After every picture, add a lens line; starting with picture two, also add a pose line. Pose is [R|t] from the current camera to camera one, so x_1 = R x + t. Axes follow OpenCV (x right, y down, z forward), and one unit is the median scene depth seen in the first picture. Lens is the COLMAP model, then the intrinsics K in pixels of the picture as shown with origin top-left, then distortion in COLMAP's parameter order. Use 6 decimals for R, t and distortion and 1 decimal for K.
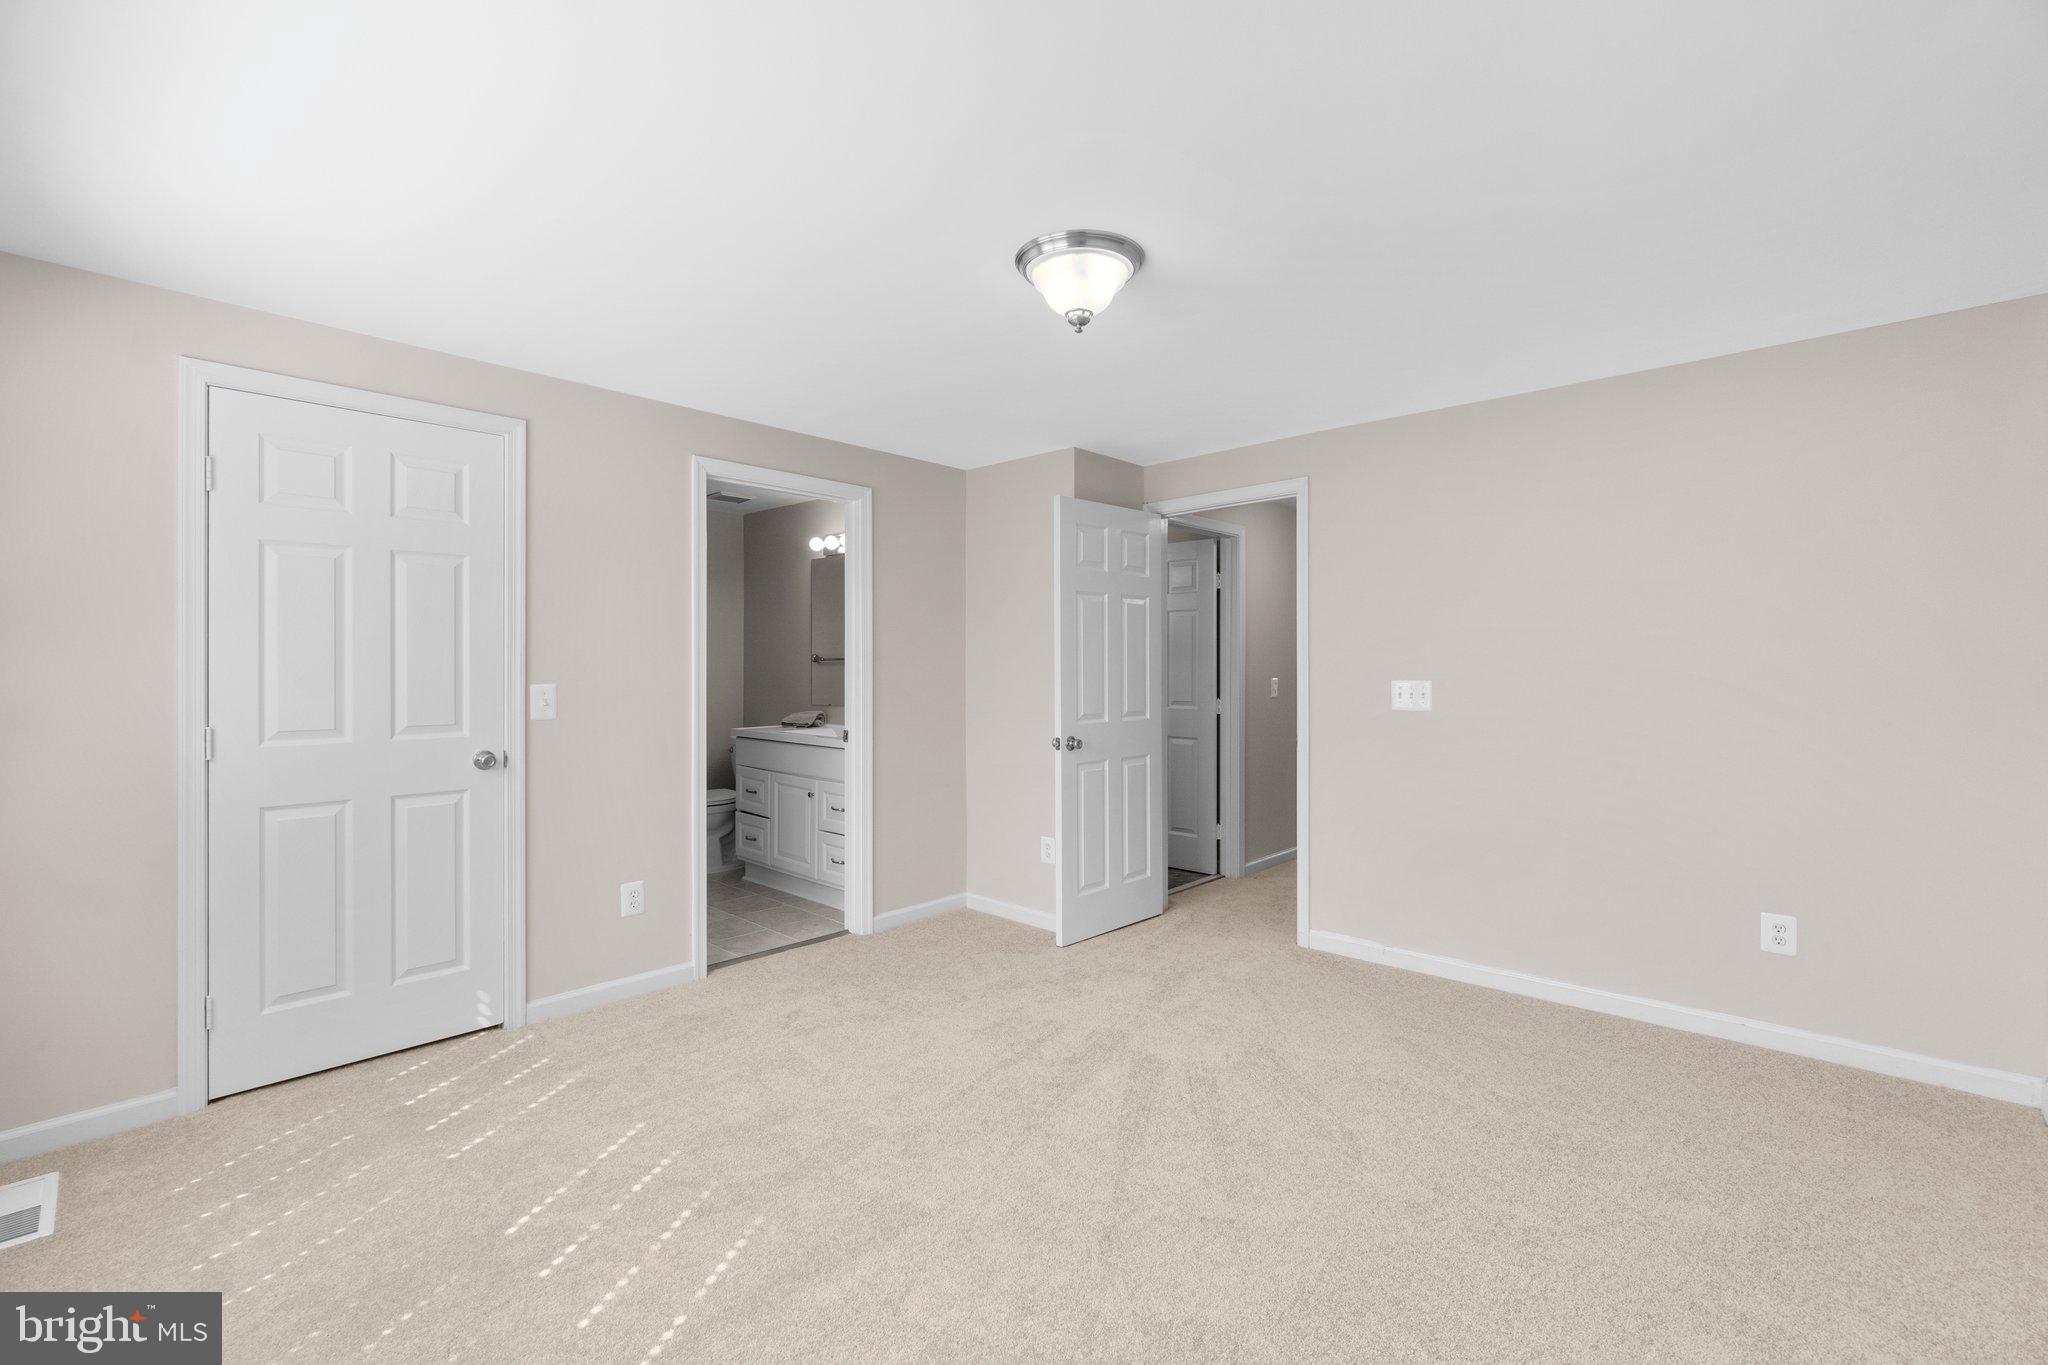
lens RADIAL K [[888.4, 0, 1019.6], [0, 888.4, 662.6], [0, 0, 1]] dist [-0.006864, 0.002421]
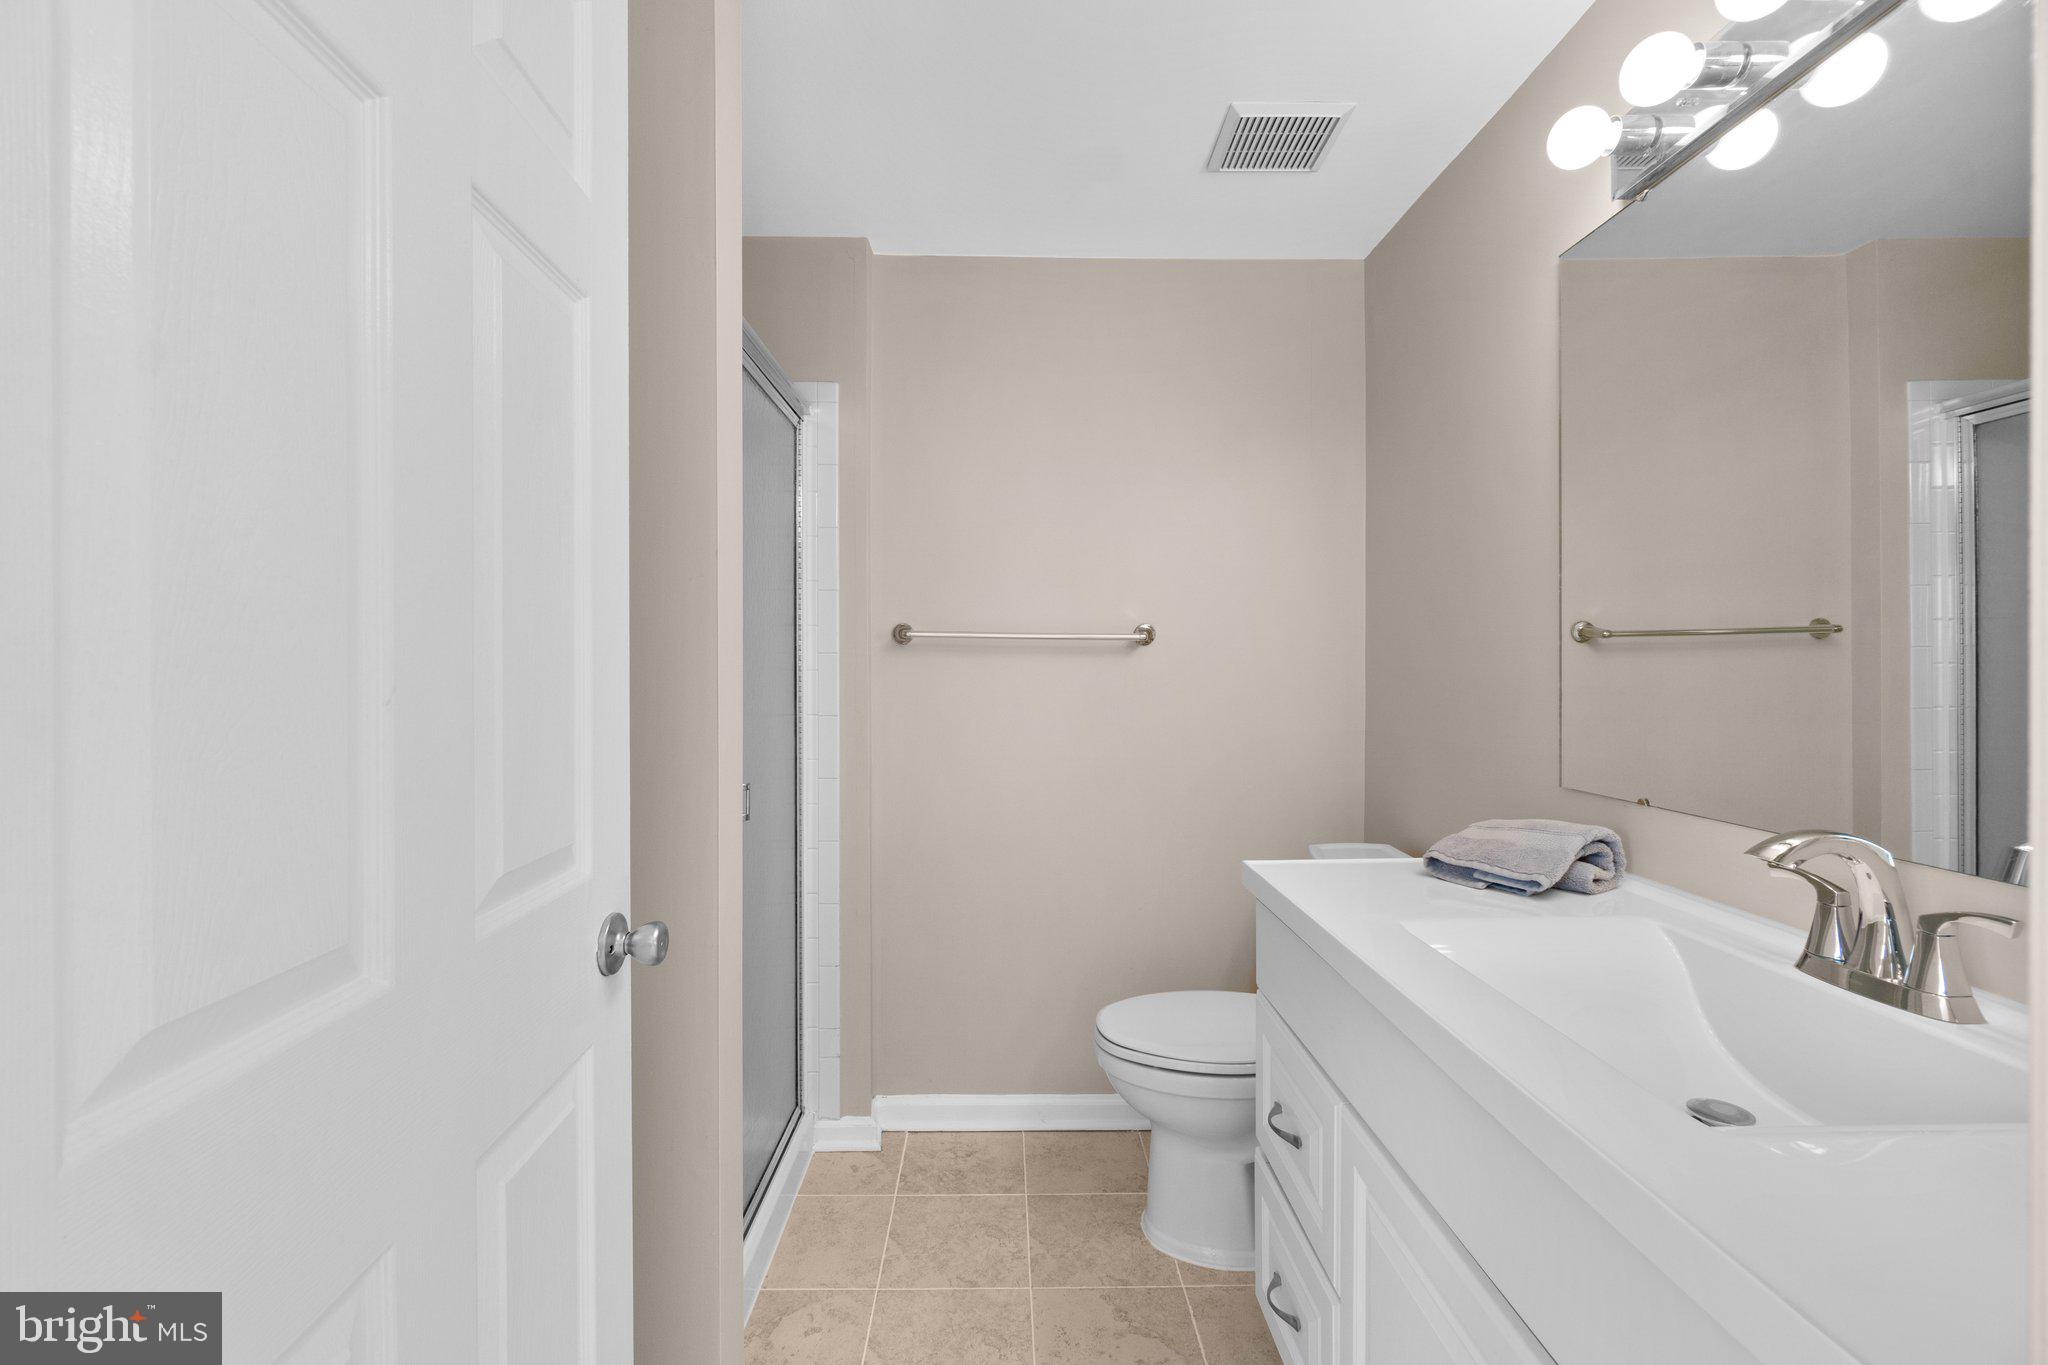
lens RADIAL K [[874.4, 0, 1025.0], [0, 874.4, 675.0], [0, 0, 1]] dist [-0.003330, 0.000760]
pose [[0.701348, 0.004774, -0.712803, -0.162858], [0.001638, 0.999964, 0.008309, 0.010764], [0.712817, -0.006995, 0.701315, 0.714960]]
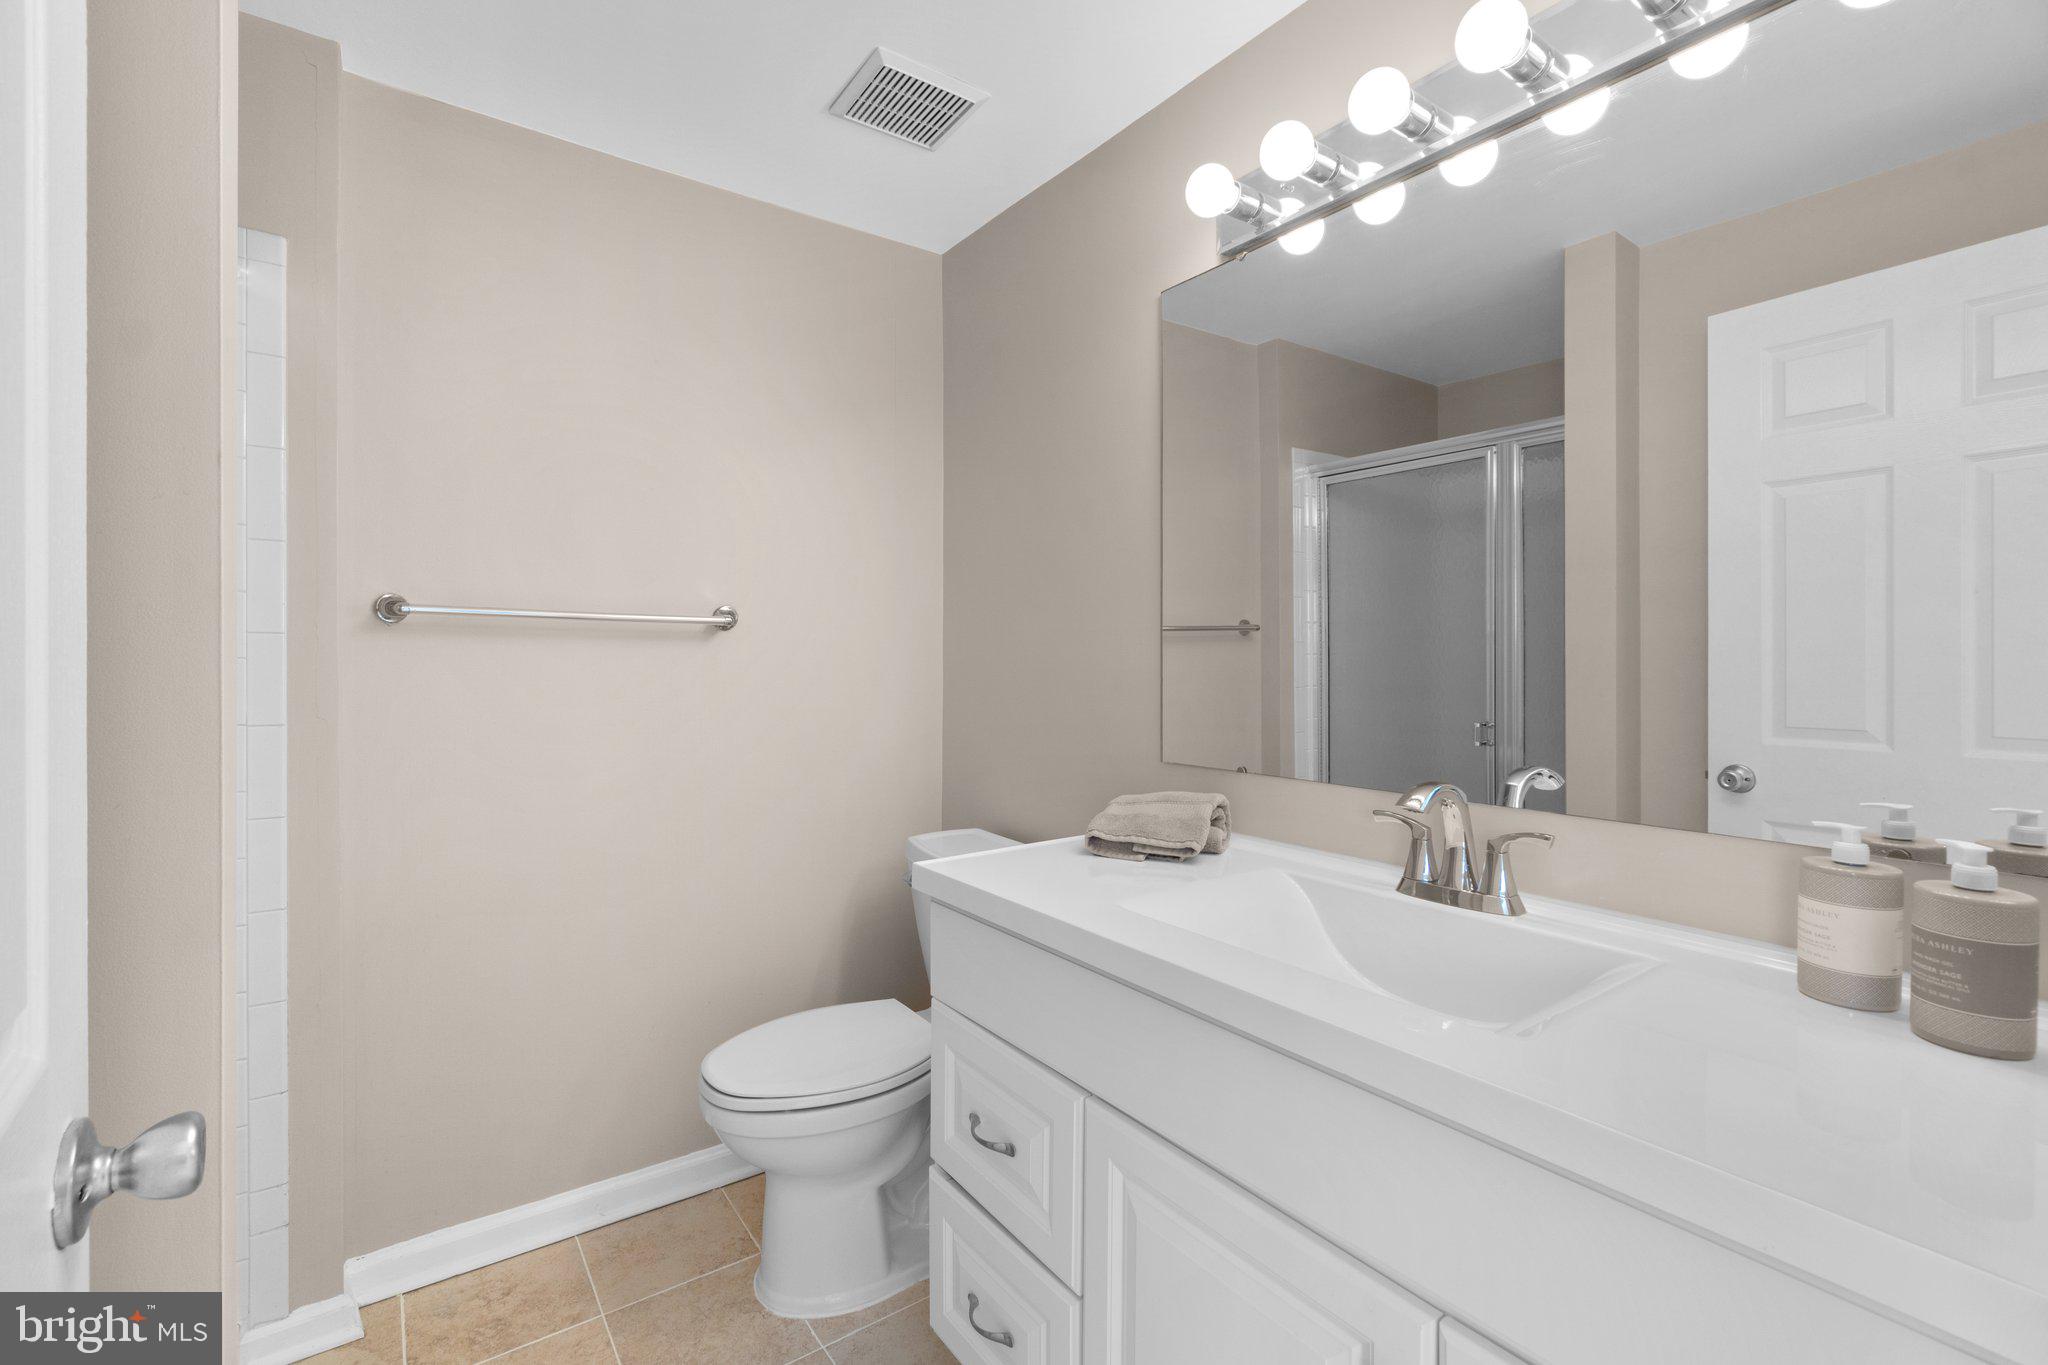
lens RADIAL K [[888.4, 0, 1019.6], [0, 888.4, 662.6], [0, 0, 1]] dist [-0.006864, 0.002421]
pose [[0.981145, 0.001415, -0.193268, -0.230178], [-0.000472, 0.999988, 0.004924, 0.011860], [0.193273, -0.004740, 0.981134, 0.707952]]
